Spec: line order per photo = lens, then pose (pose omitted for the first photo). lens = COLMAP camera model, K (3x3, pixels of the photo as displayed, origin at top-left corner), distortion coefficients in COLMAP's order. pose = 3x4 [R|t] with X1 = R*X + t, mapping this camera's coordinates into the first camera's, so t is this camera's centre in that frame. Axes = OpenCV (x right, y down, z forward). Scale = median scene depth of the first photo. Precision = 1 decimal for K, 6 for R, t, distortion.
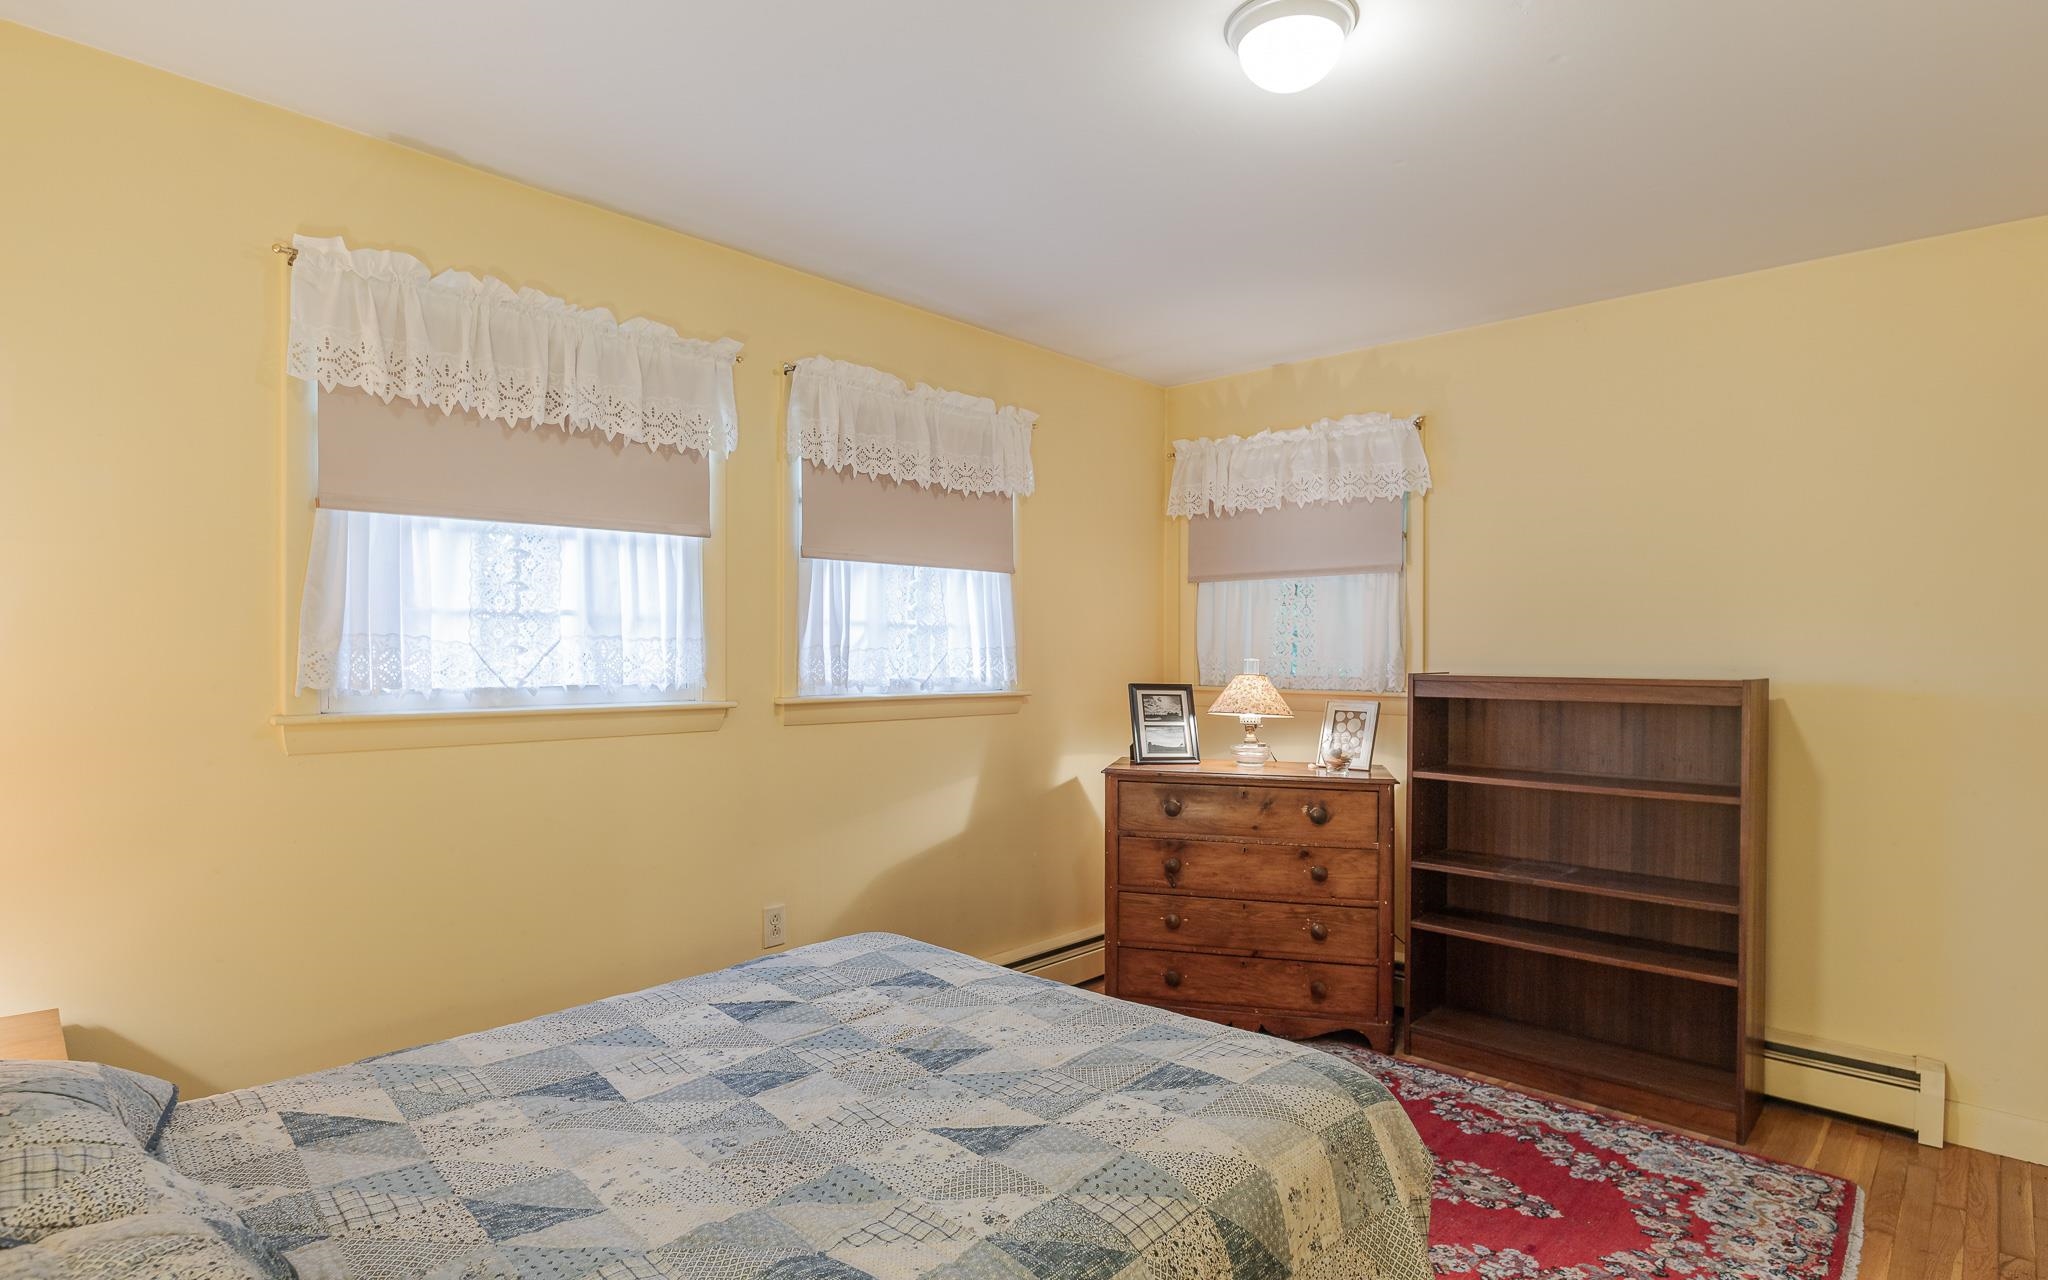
lens RADIAL K [[1075.5, 0, 1024.0], [0, 1075.5, 640.0], [0, 0, 1]] dist [0.001945, 0.000227]
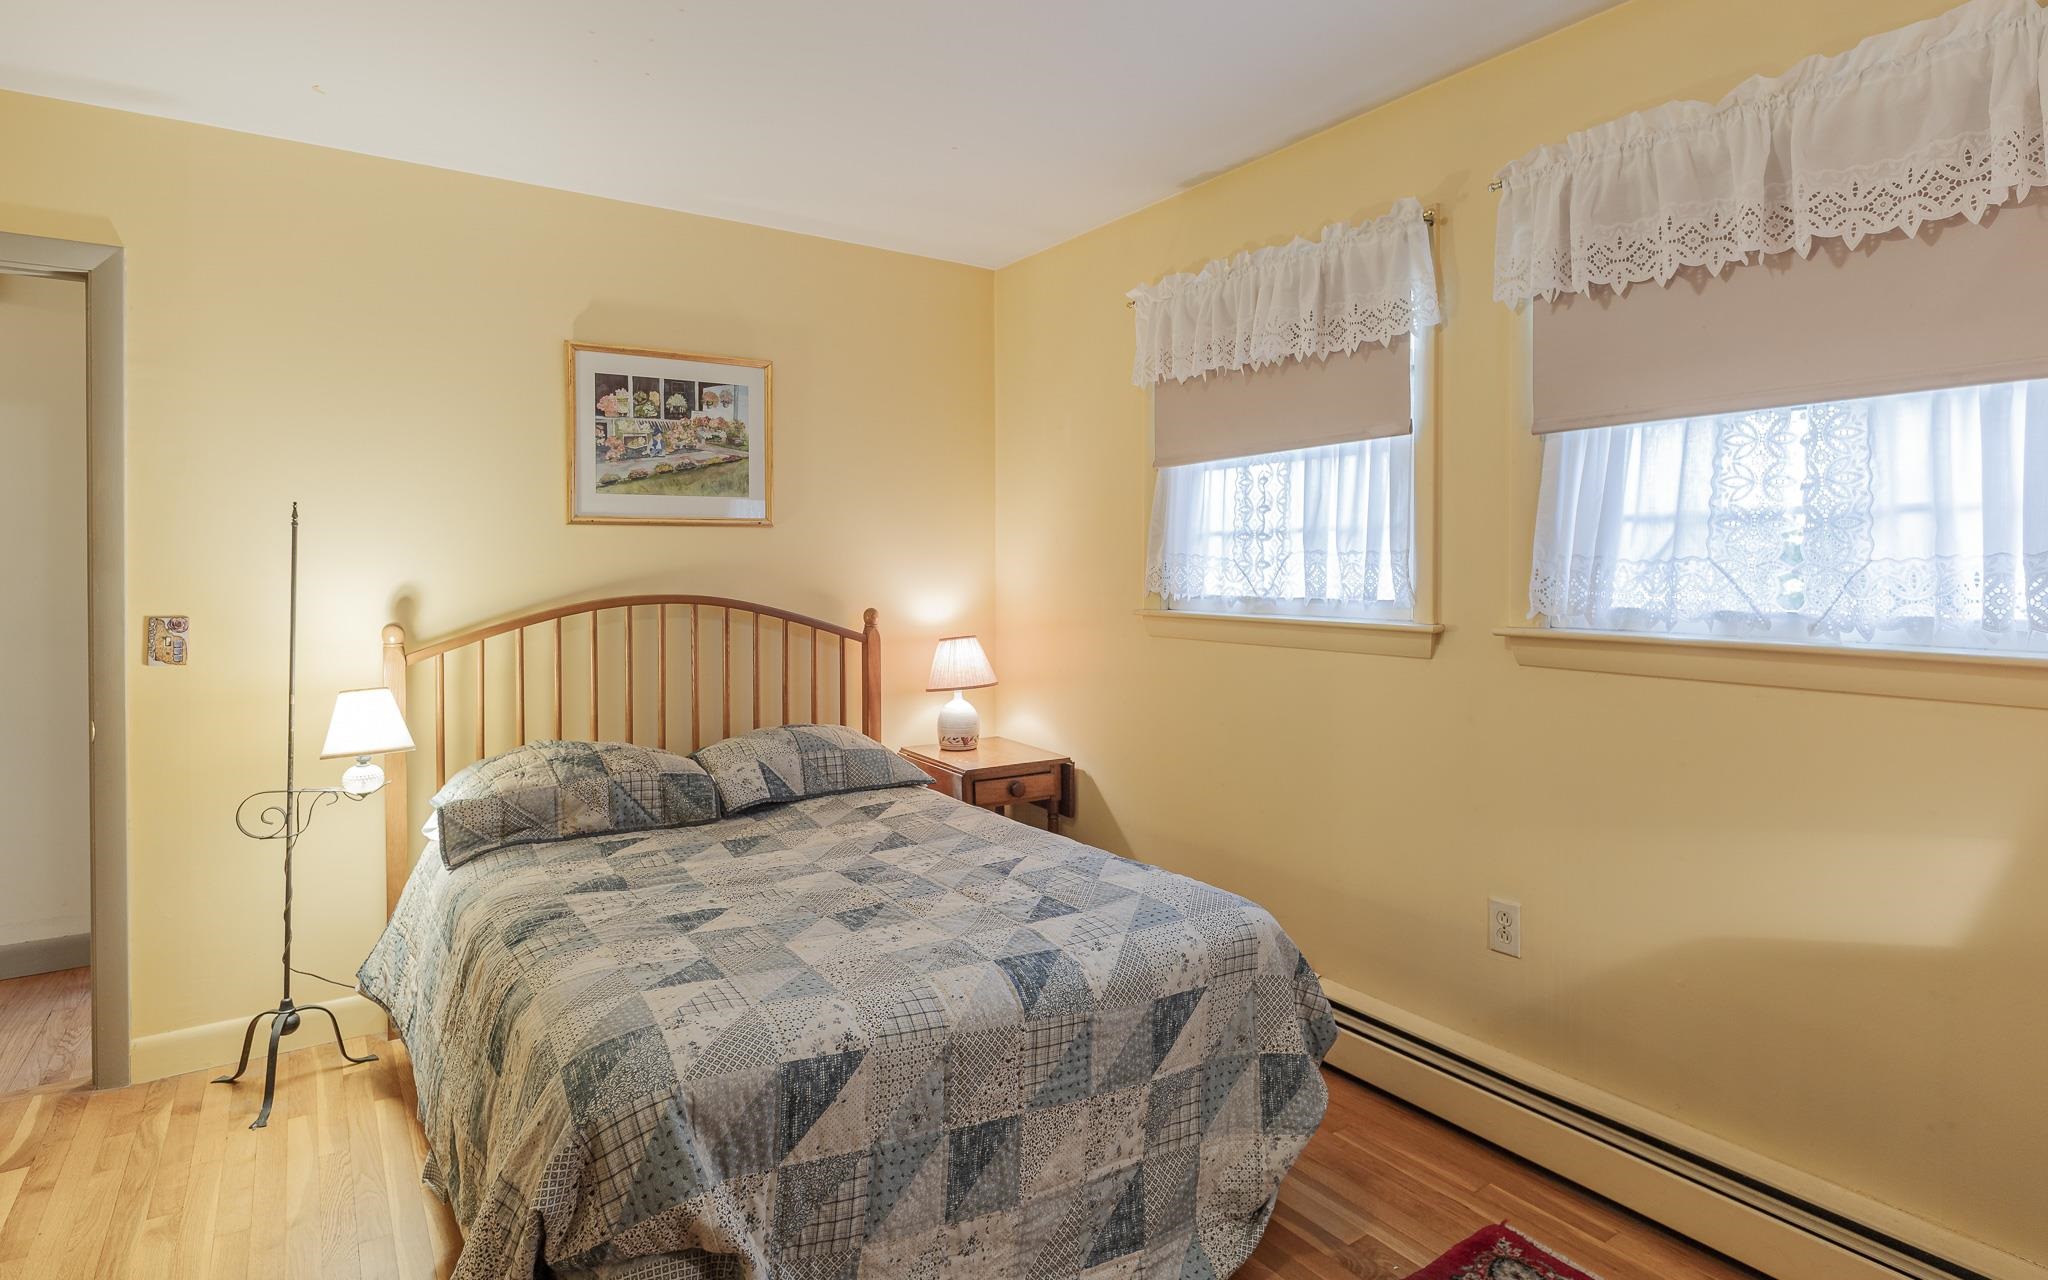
lens RADIAL K [[1079.9, 0, 1014.8], [0, 1079.9, 561.3], [0, 0, 1]] dist [0.001299, 0.000358]
pose [[-0.238525, -0.011755, -0.971065, 0.664356], [0.005963, 0.999890, -0.013568, 0.018609], [0.971118, -0.009026, -0.238428, 0.958907]]
